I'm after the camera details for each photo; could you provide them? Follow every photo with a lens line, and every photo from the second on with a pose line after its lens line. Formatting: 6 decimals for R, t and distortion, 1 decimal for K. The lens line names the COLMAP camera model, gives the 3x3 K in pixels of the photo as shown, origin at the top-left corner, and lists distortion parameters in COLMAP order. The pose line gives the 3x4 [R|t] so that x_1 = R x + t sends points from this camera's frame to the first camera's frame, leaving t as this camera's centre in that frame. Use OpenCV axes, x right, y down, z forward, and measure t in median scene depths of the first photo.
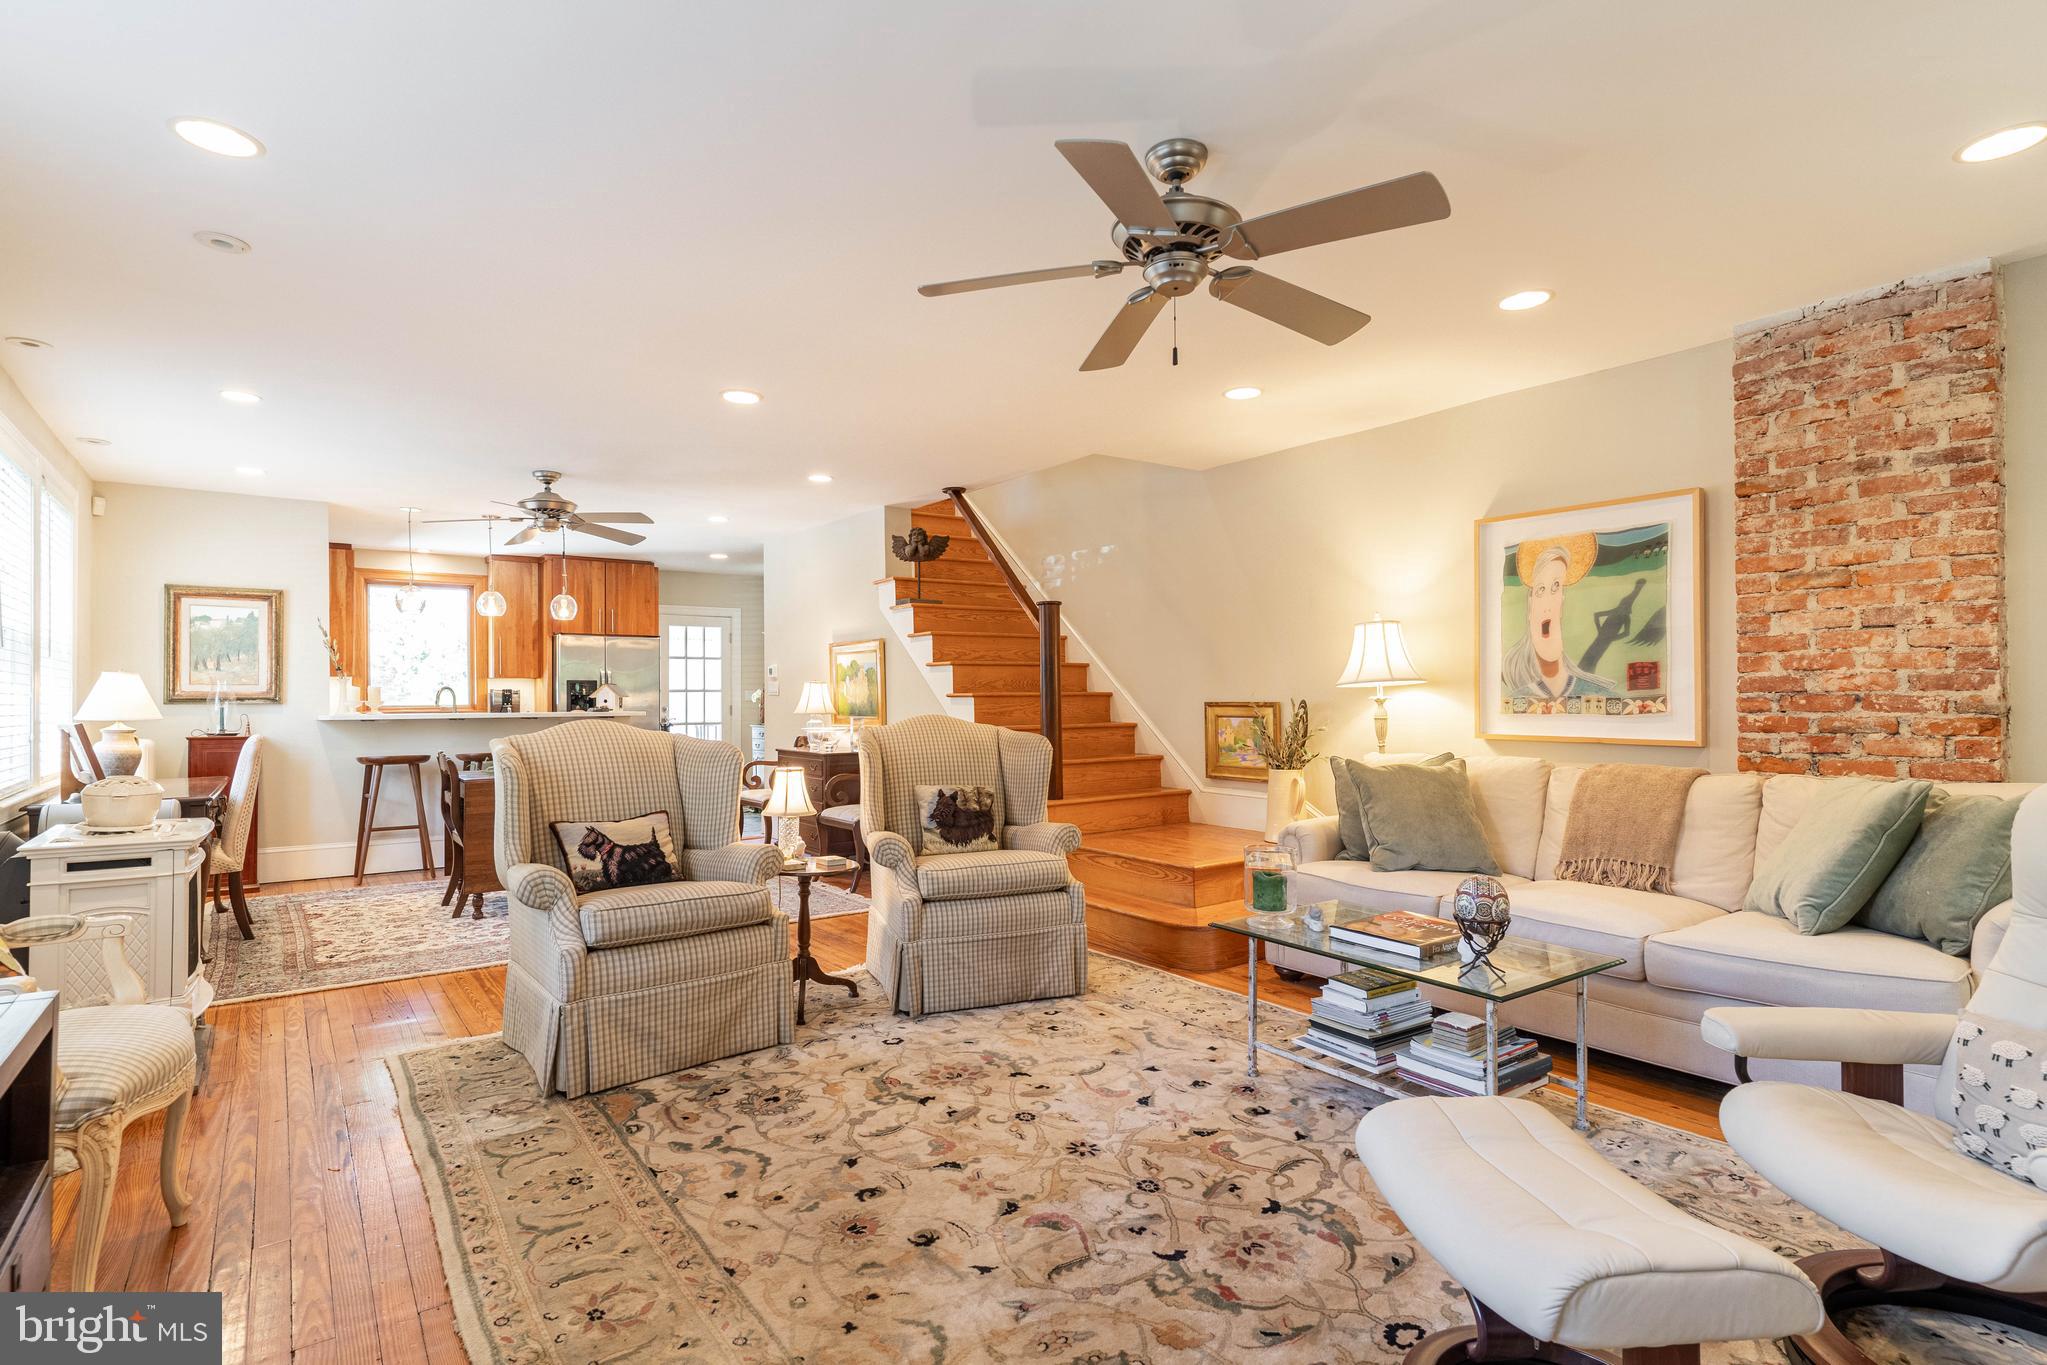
lens RADIAL K [[996.3, 0, 1017.9], [0, 996.3, 691.8], [0, 0, 1]] dist [0.002213, 0.000300]
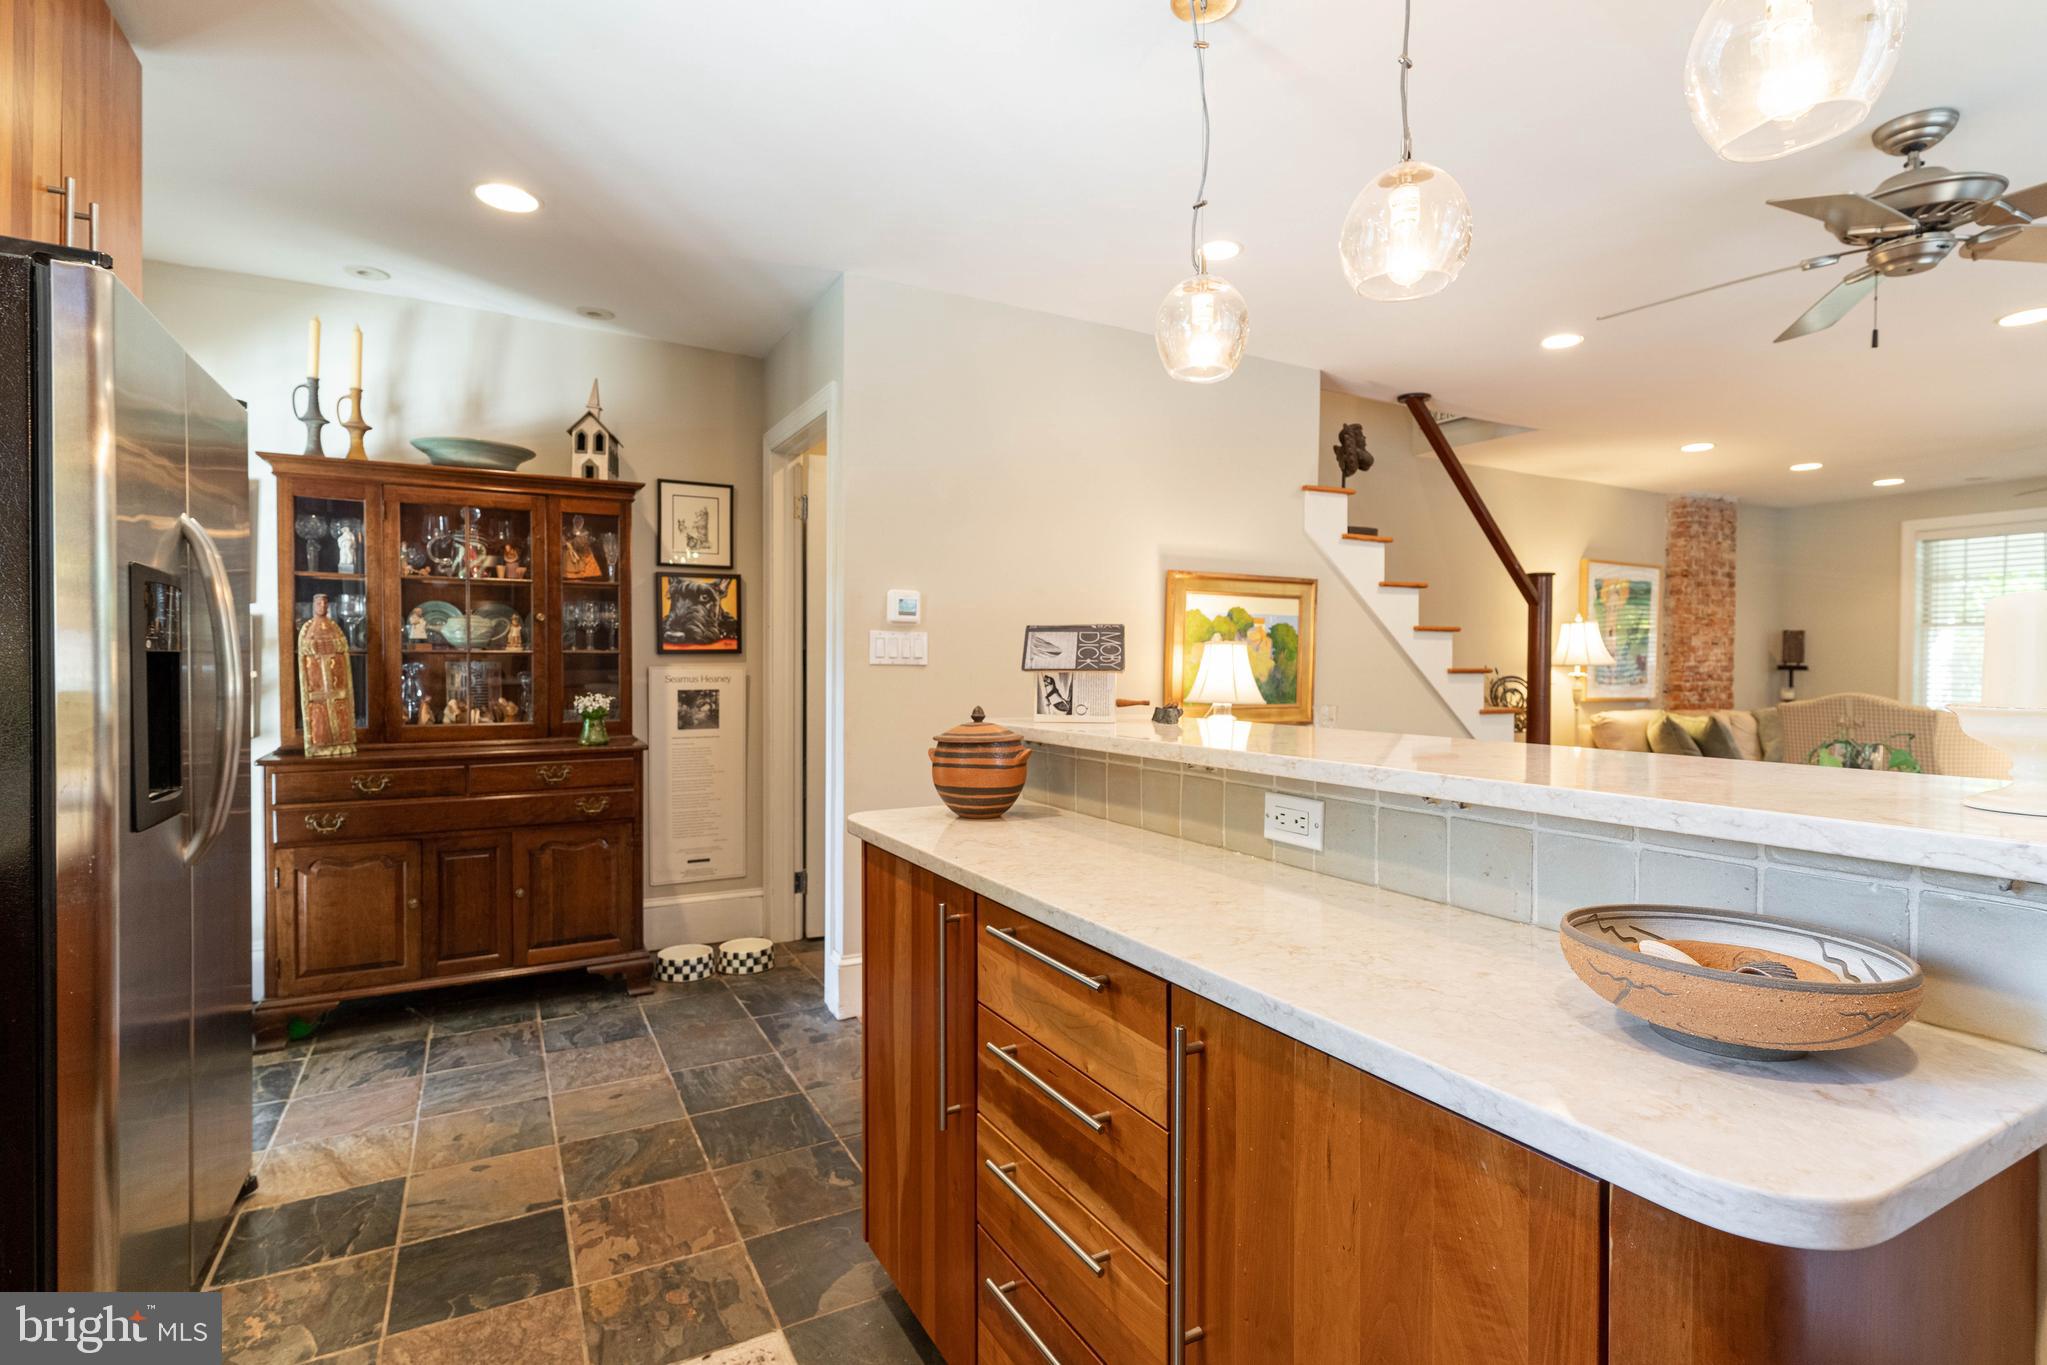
lens RADIAL K [[982.7, 0, 1023.5], [0, 982.7, 682.5], [0, 0, 1]] dist [0.000779, -0.000035]
pose [[0.142934, -0.010040, 0.989681, -1.561419], [-0.009710, 0.999886, 0.011546, 0.012090], [-0.989685, -0.011260, 0.142820, 2.197448]]
